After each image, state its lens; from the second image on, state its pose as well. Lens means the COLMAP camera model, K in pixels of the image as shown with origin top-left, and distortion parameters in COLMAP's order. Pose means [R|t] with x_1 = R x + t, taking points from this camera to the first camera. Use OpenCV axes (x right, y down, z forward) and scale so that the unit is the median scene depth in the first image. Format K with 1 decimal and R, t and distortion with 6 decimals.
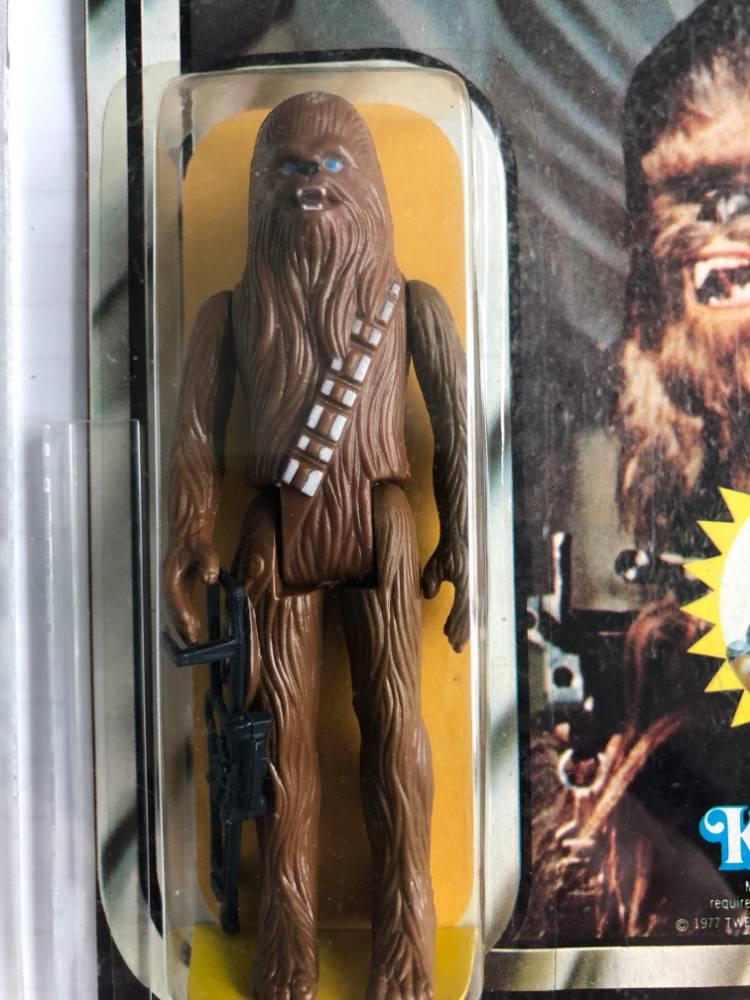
lens RADIAL K [[821.8, 0, 368.7], [0, 821.8, 525.9], [0, 0, 1]] dist [0.023366, -0.072112]
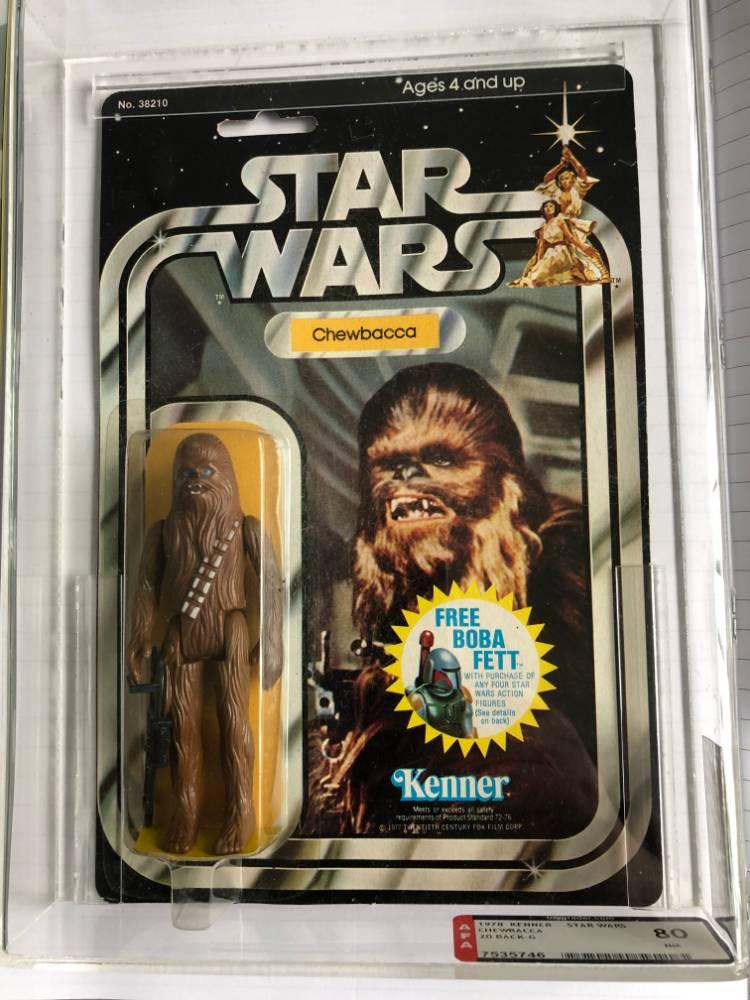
lens RADIAL K [[821.8, 0, 383.5], [0, 821.8, 498.9], [0, 0, 1]] dist [0.023366, -0.072112]
pose [[0.999735, 0.004620, -0.022537, 0.426157], [-0.005990, 0.998113, -0.061114, -0.197340], [0.022212, 0.061232, 0.997876, -1.065948]]
